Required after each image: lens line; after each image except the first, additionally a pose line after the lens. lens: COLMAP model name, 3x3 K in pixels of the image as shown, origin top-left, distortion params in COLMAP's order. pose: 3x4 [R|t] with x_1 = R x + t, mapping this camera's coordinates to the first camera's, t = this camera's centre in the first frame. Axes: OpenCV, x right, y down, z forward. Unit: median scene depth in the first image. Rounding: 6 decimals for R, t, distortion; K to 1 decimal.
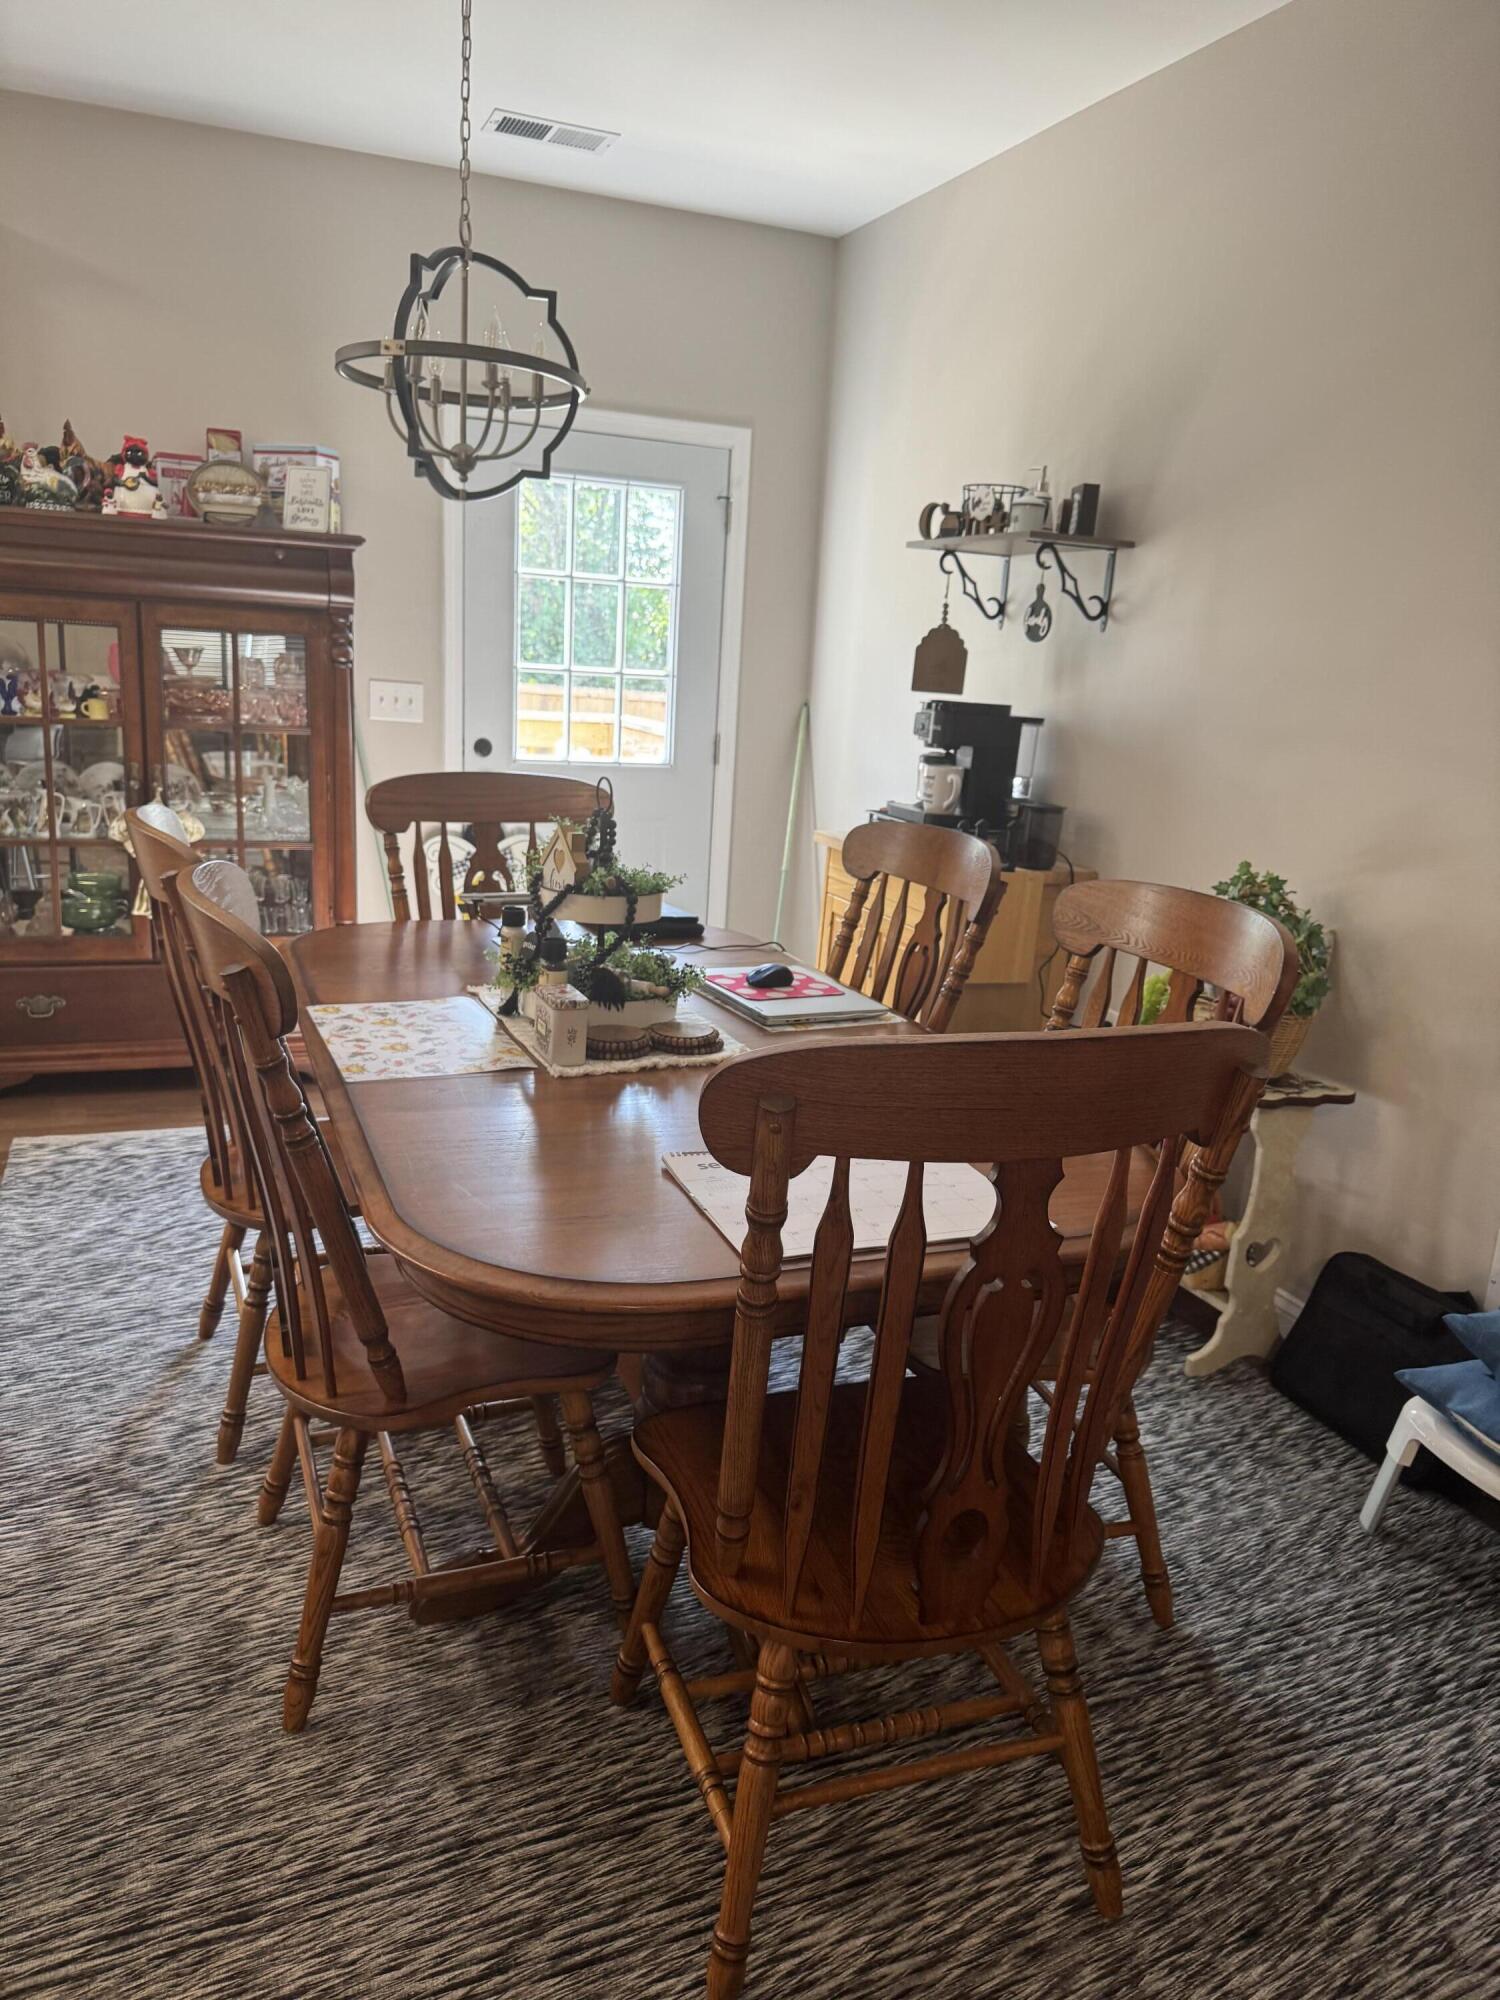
lens RADIAL K [[1410.1, 0, 750.0], [0, 1410.1, 1000.0], [0, 0, 1]] dist [0.001908, -0.003638]
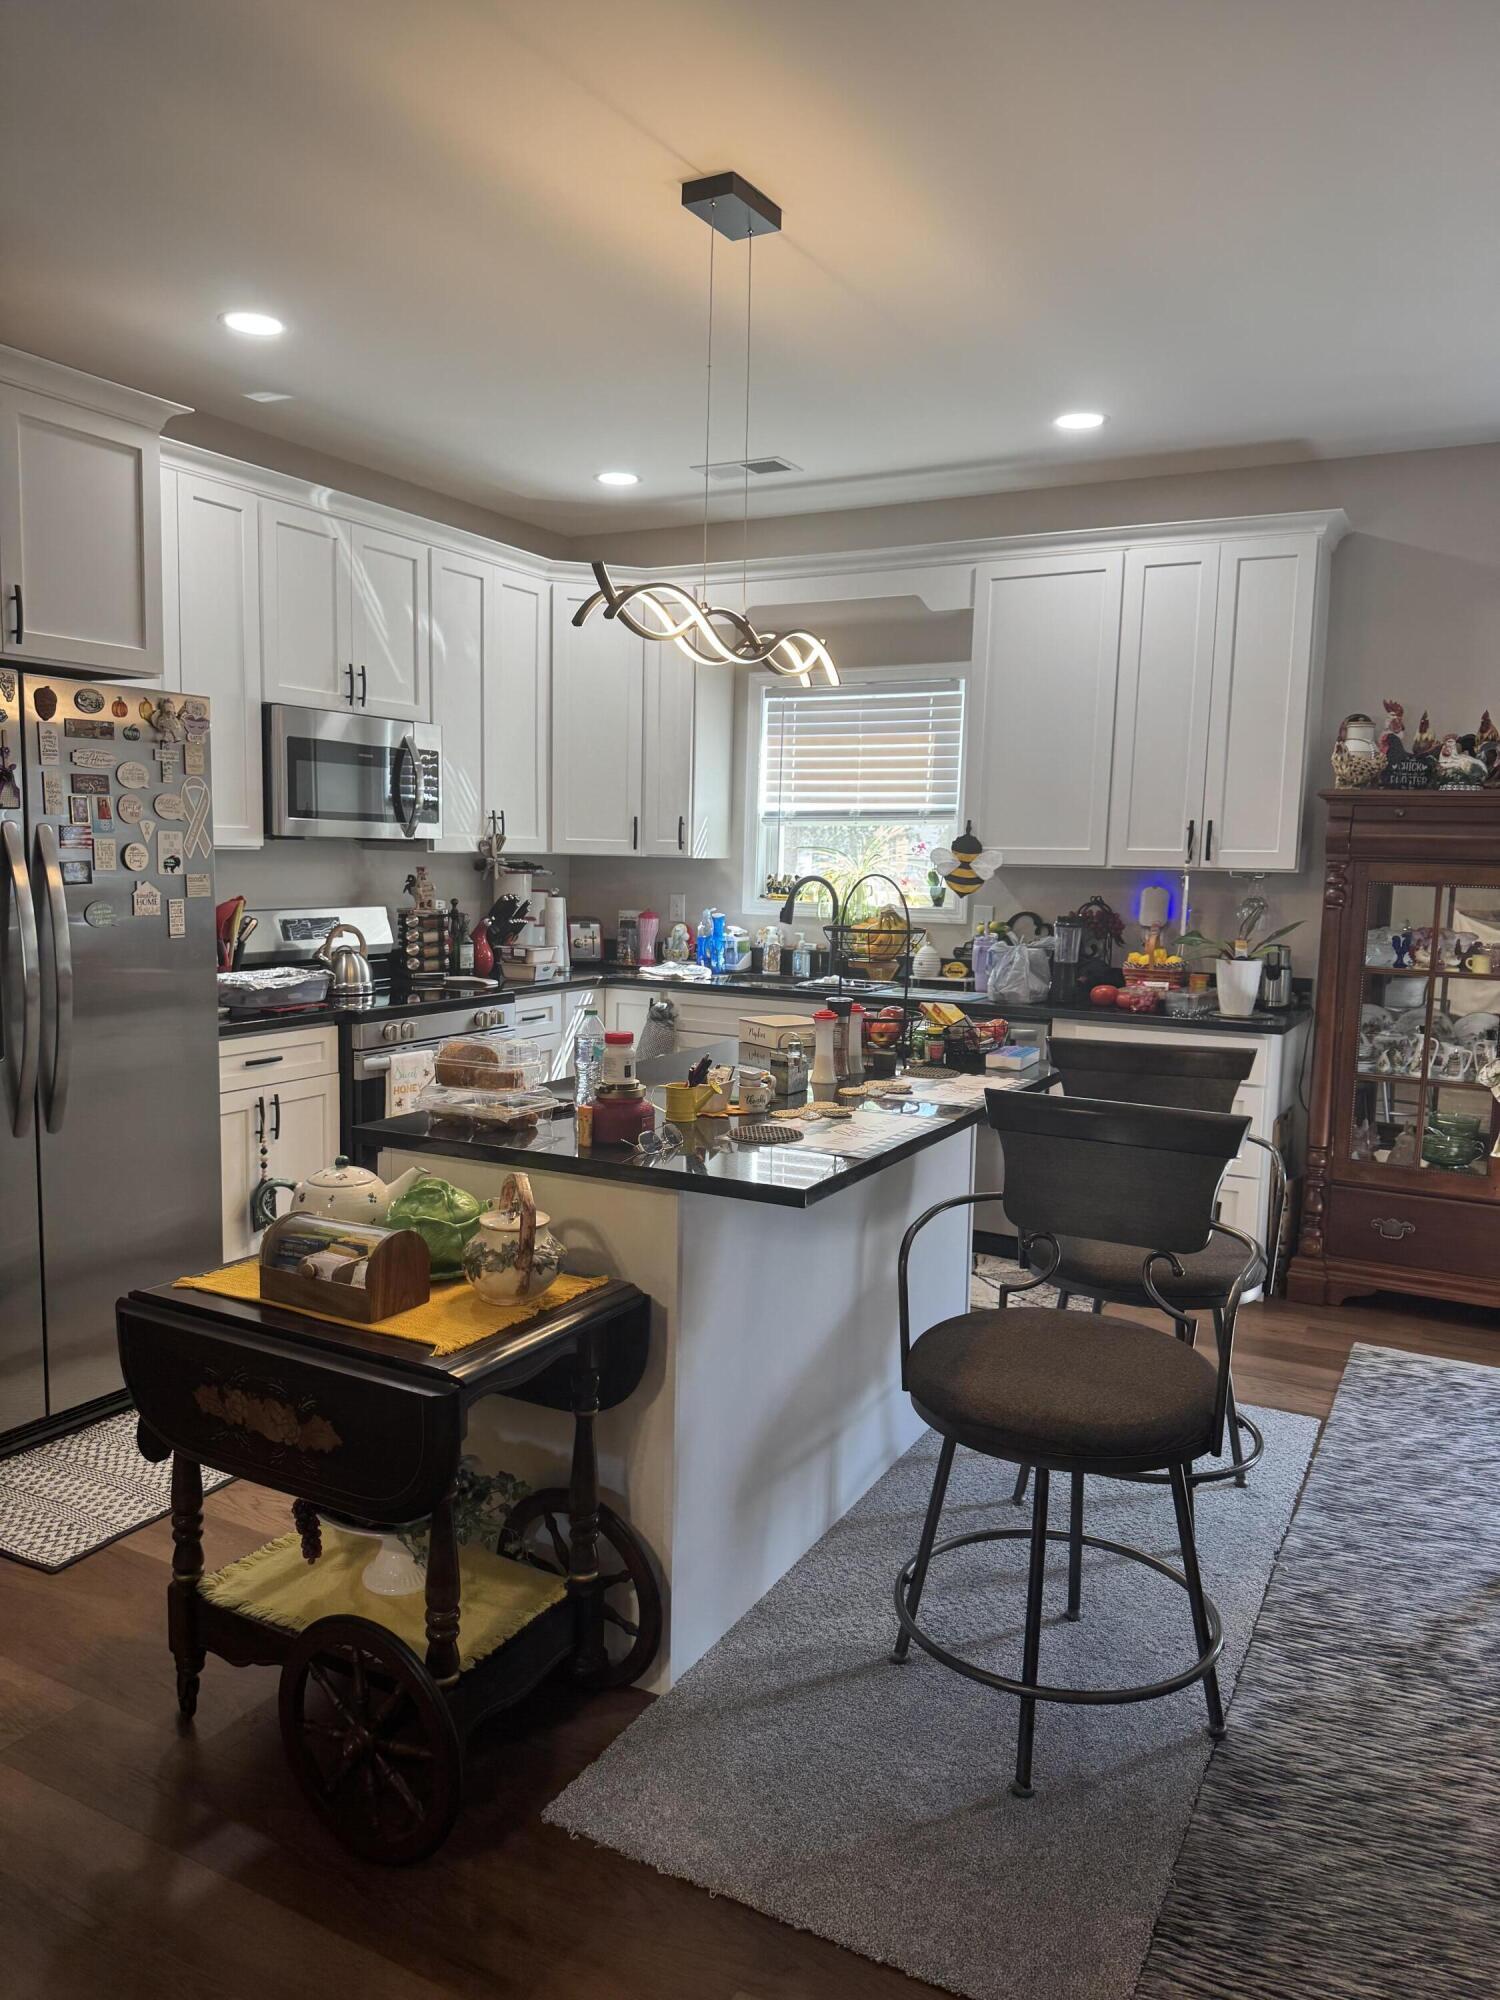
lens RADIAL K [[1410.1, 0, 750.0], [0, 1410.1, 1000.0], [0, 0, 1]] dist [0.001908, -0.003638]
pose [[0.631742, 0.041970, -0.774041, 0.024574], [-0.174753, 0.980540, -0.089460, 0.017310], [0.755224, 0.191782, 0.626783, -0.107797]]
